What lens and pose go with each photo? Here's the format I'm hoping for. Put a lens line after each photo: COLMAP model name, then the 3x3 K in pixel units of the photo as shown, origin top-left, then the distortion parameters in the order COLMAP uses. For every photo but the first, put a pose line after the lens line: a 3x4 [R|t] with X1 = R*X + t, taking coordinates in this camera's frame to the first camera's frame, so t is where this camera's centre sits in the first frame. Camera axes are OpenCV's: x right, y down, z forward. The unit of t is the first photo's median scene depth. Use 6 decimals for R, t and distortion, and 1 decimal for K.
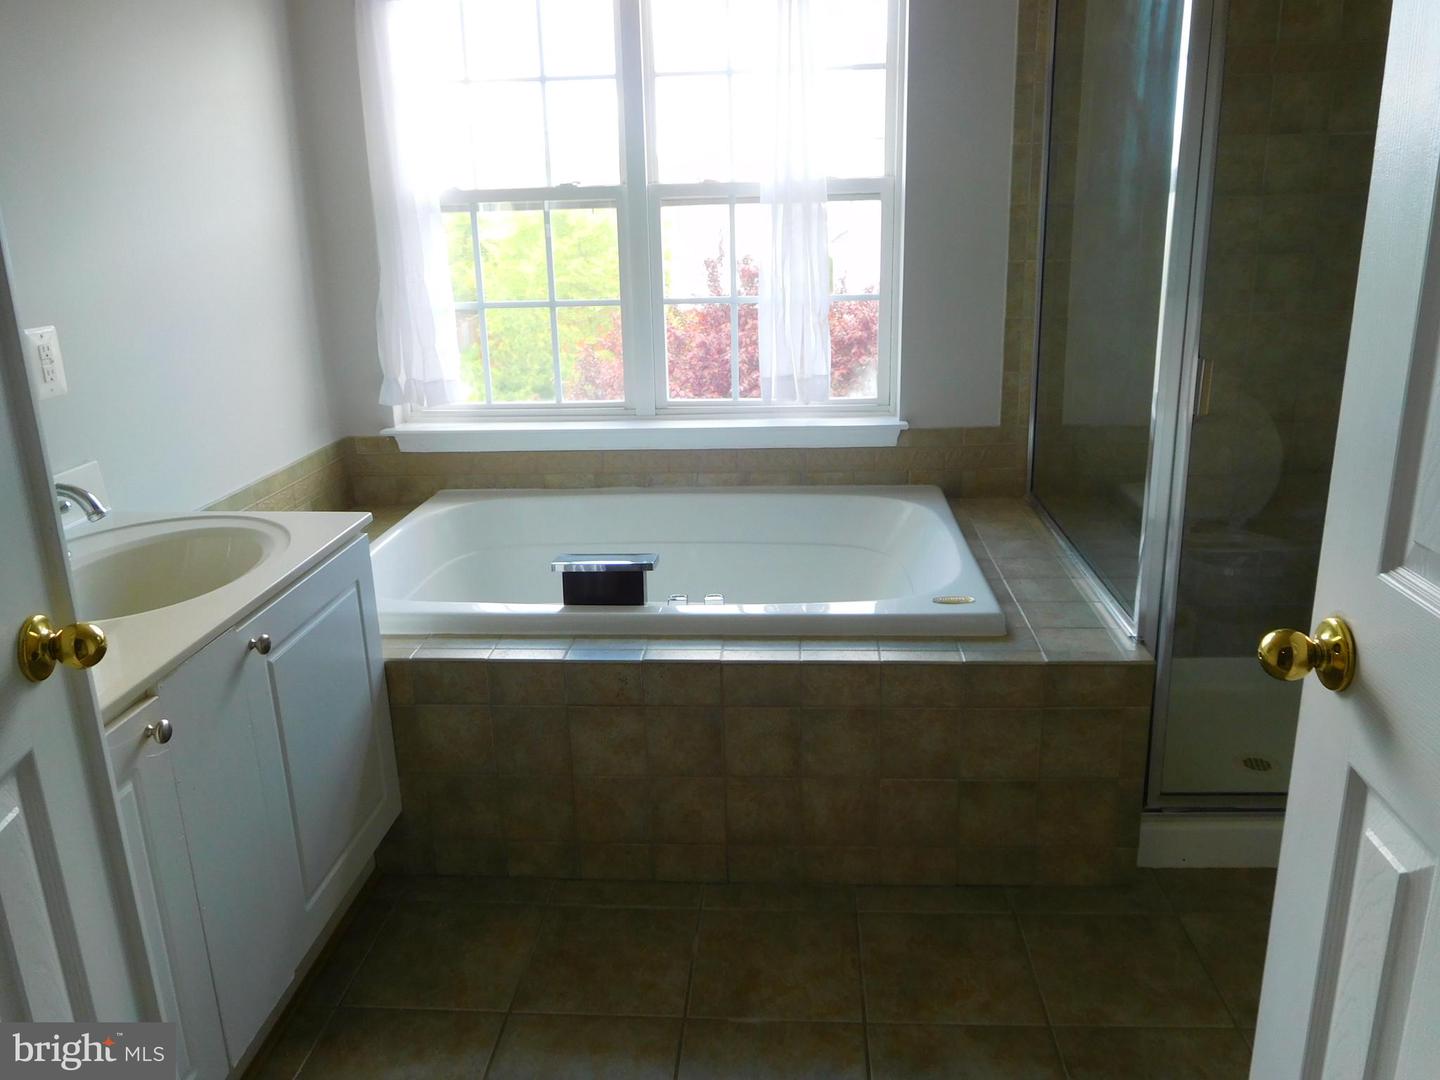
lens RADIAL K [[1070.7, 0, 720.0], [0, 1070.7, 540.0], [0, 0, 1]] dist [-0.024700, -0.003137]
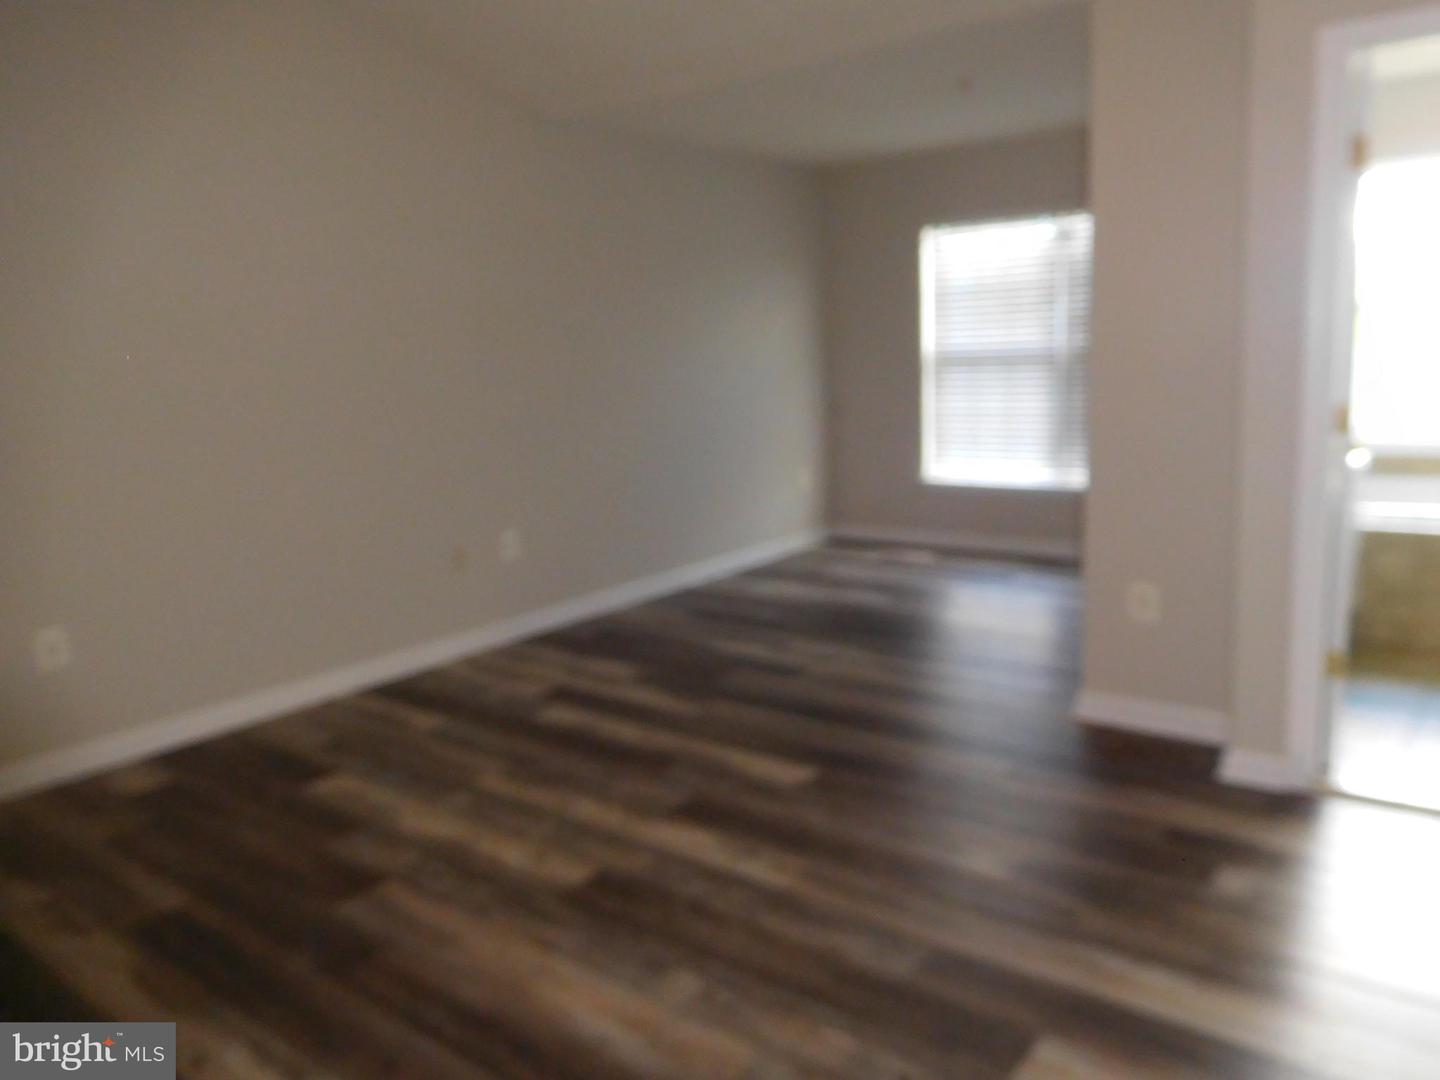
lens RADIAL K [[1070.7, 0, 720.0], [0, 1070.7, 540.0], [0, 0, 1]] dist [-0.024700, -0.003137]
pose [[0.825681, 0.080608, -0.558349, -0.179297], [-0.129441, 0.990404, -0.048433, 0.377749], [0.549087, 0.112263, 0.828191, -1.307221]]
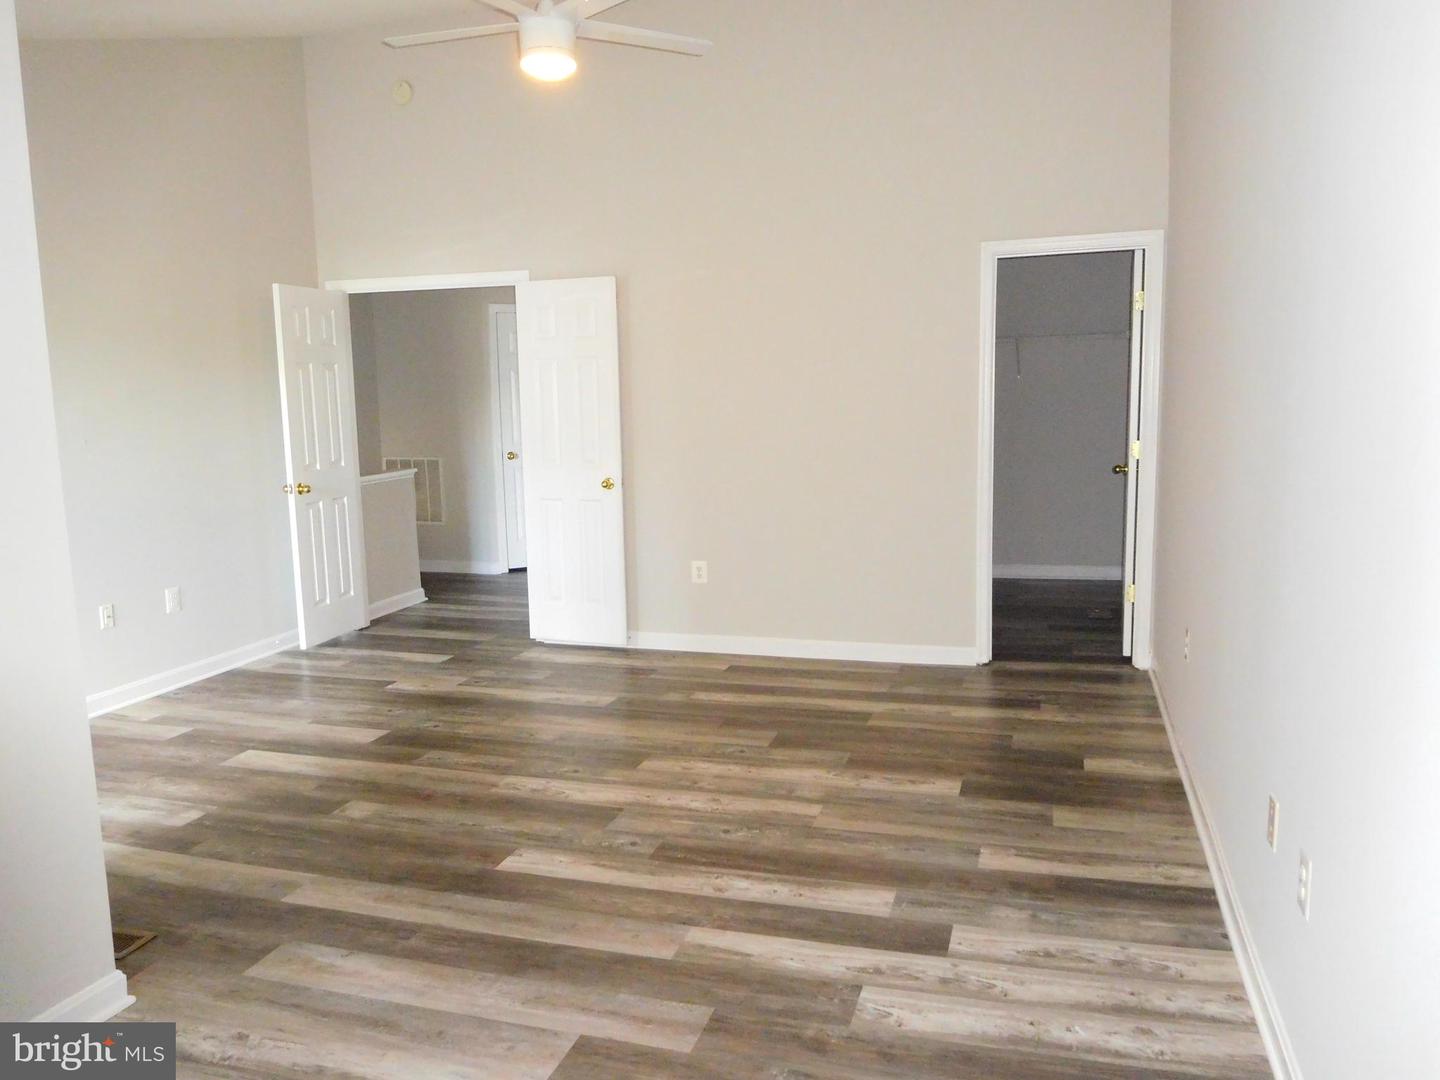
lens RADIAL K [[1070.7, 0, 720.0], [0, 1070.7, 540.0], [0, 0, 1]] dist [-0.024700, -0.003137]
pose [[-0.971367, 0.008049, 0.237449, -1.675769], [0.104808, 0.911441, 0.397858, -0.416978], [-0.213218, 0.411353, -0.886187, 1.368388]]
